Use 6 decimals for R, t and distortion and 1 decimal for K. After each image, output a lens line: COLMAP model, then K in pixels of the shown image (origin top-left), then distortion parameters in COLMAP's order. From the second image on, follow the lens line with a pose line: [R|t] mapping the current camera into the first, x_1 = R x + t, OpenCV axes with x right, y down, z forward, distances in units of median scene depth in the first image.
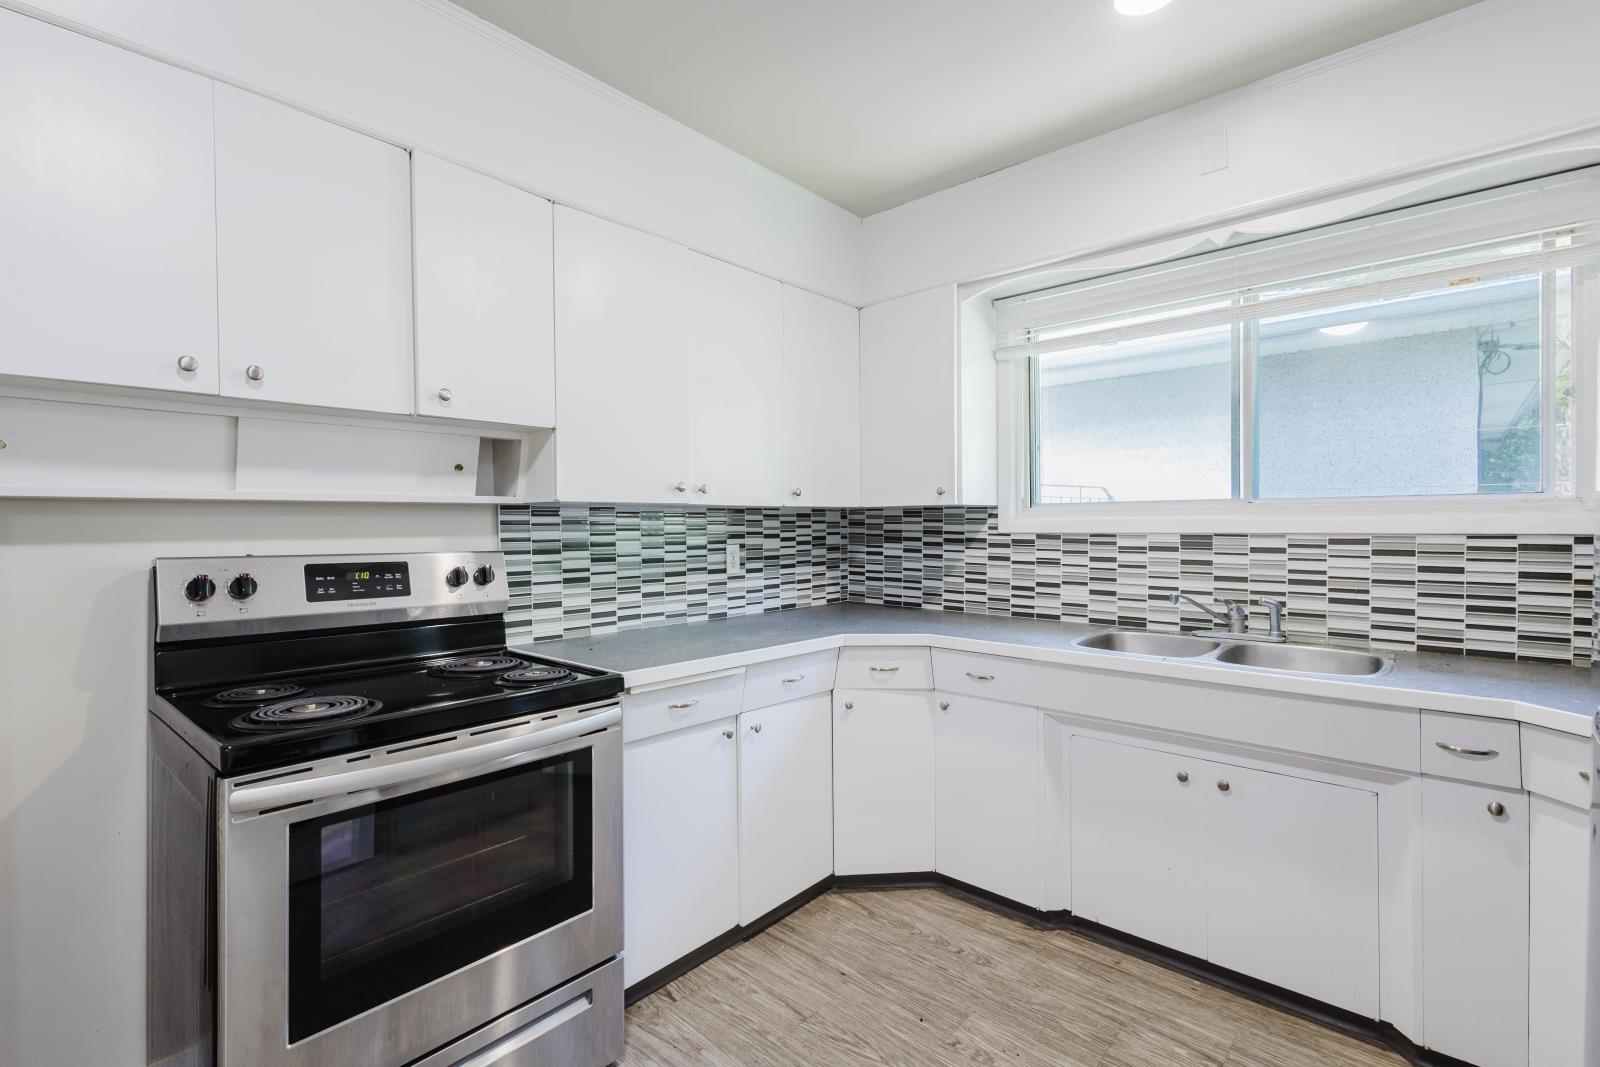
lens RADIAL K [[736.7, 0, 792.3], [0, 736.7, 532.1], [0, 0, 1]] dist [0.013686, -0.001692]
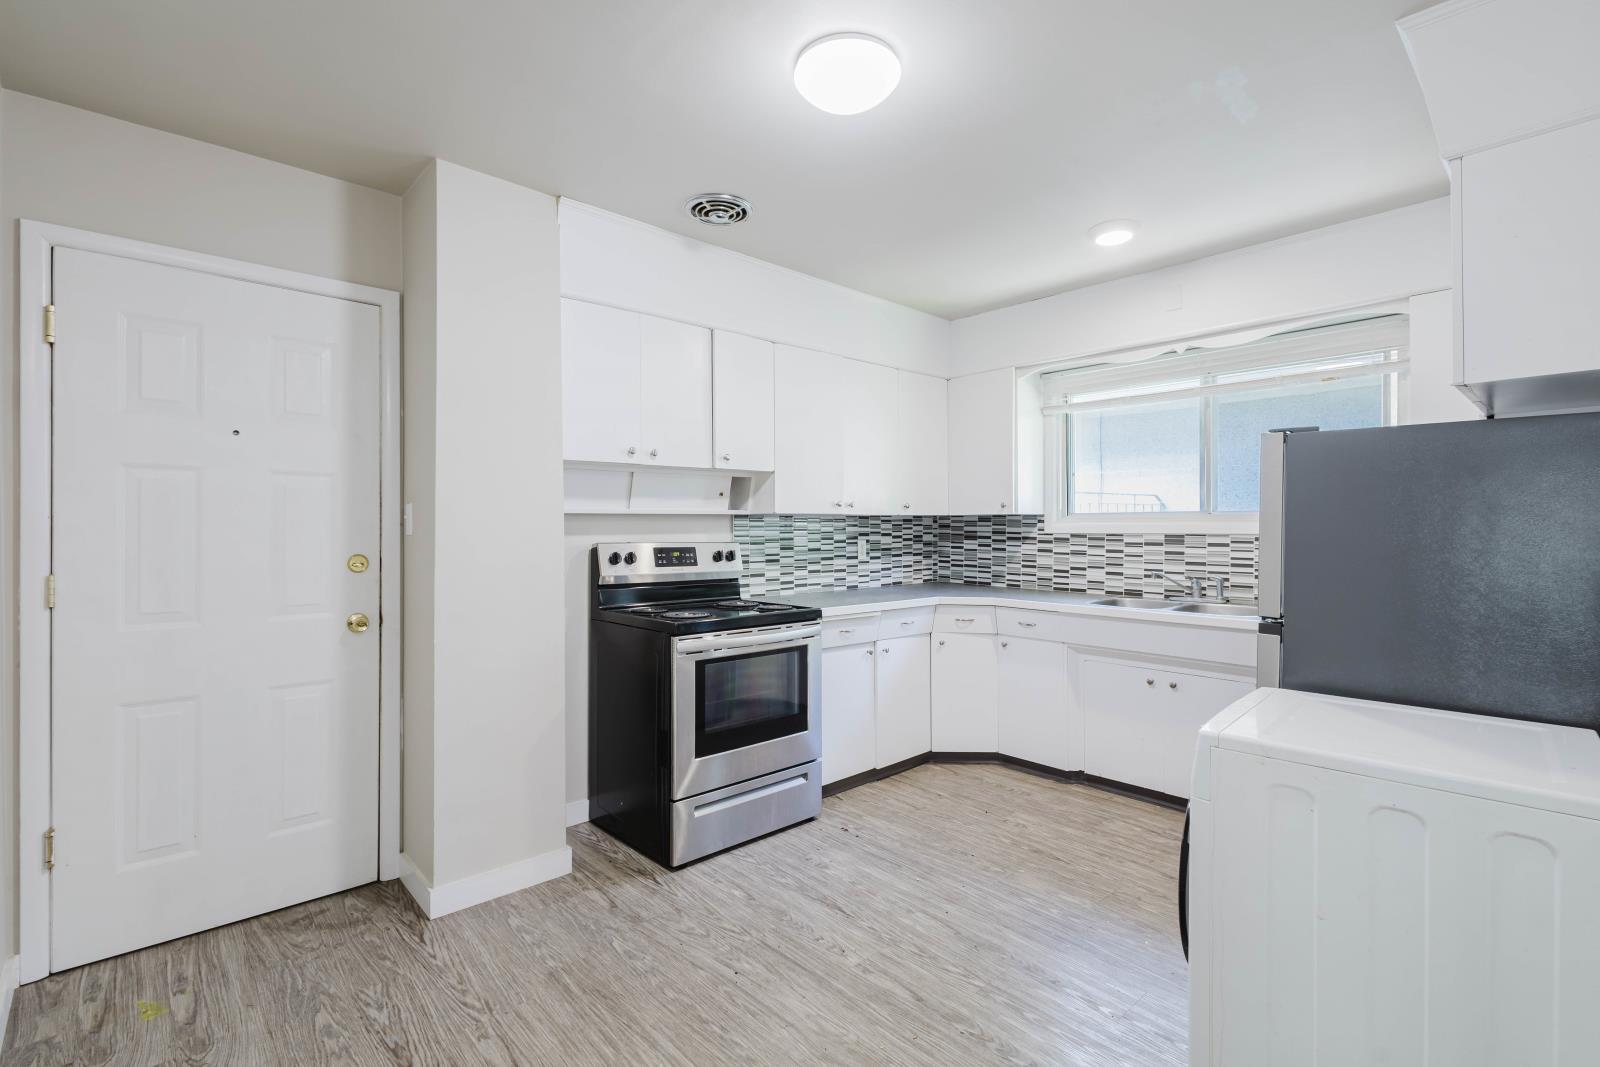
lens RADIAL K [[736.7, 0, 796.5], [0, 736.7, 527.9], [0, 0, 1]] dist [0.013686, -0.001692]
pose [[0.995370, 0.003913, -0.096041, -0.085699], [-0.004605, 0.999965, -0.006985, 0.003851], [0.096010, 0.007395, 0.995353, -0.626783]]
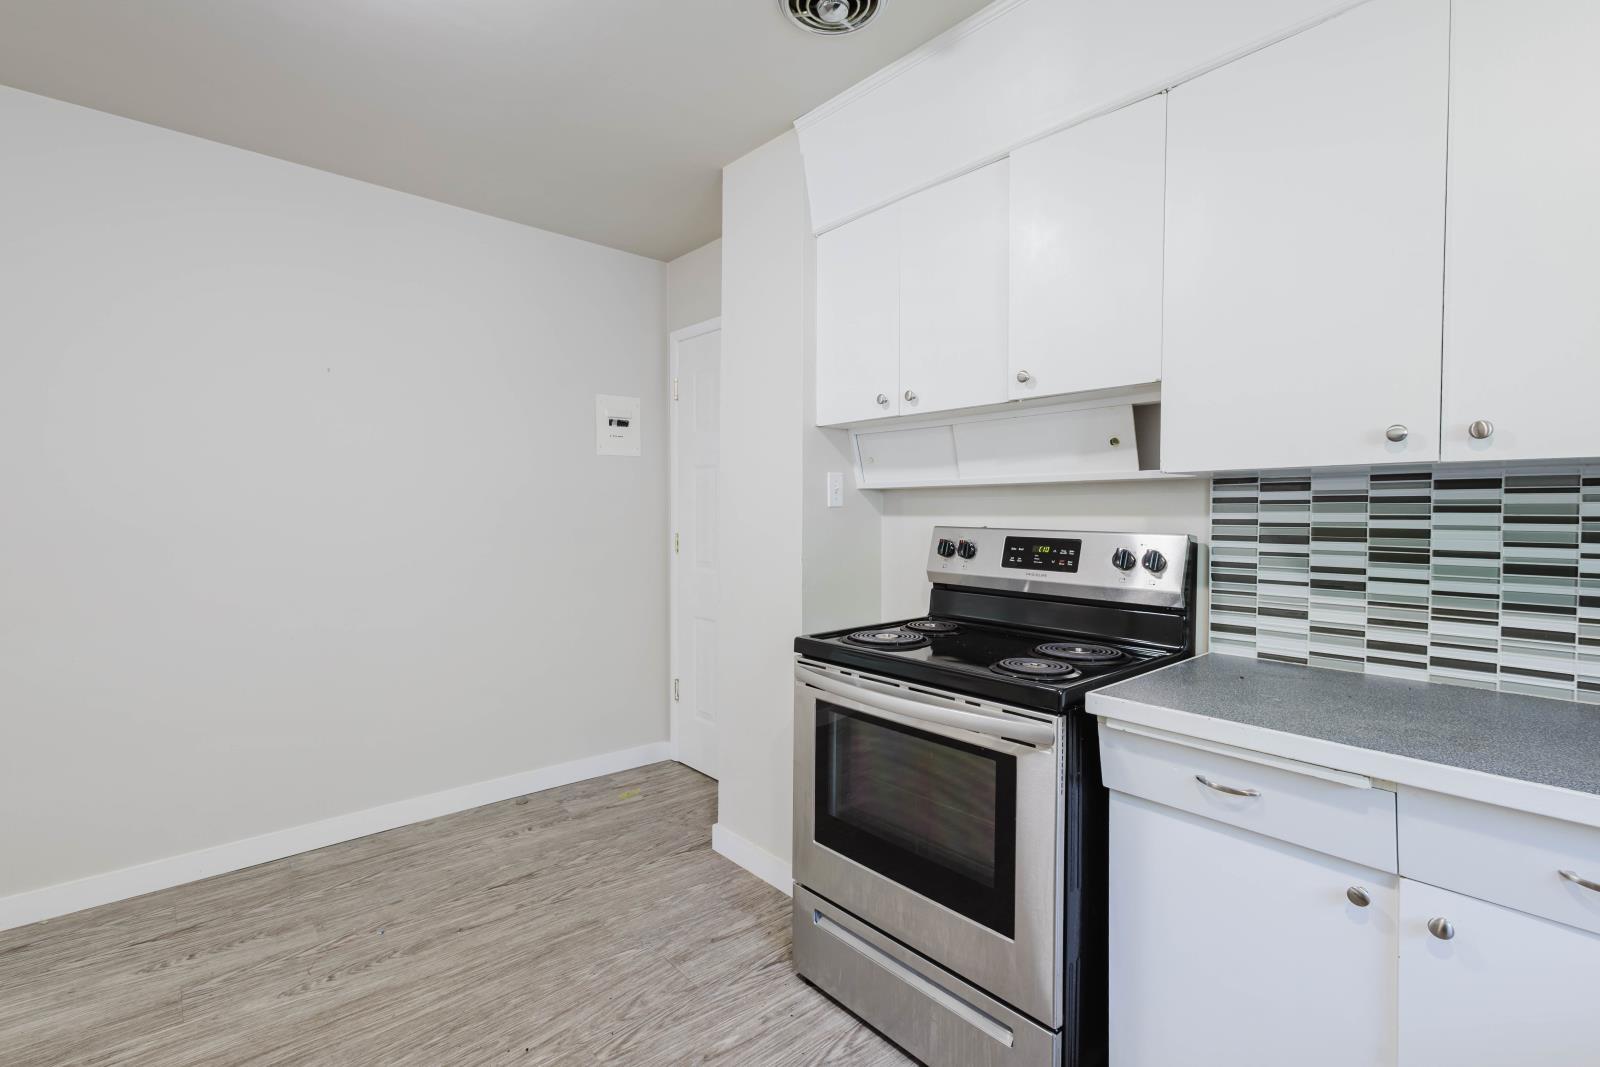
lens RADIAL K [[736.7, 0, 800.5], [0, 736.7, 529.1], [0, 0, 1]] dist [0.013686, -0.001692]
pose [[-0.111345, 0.030569, -0.993312, 0.438694], [-0.008768, 0.999458, 0.031741, -0.002752], [0.993743, 0.012243, -0.111016, 0.600247]]
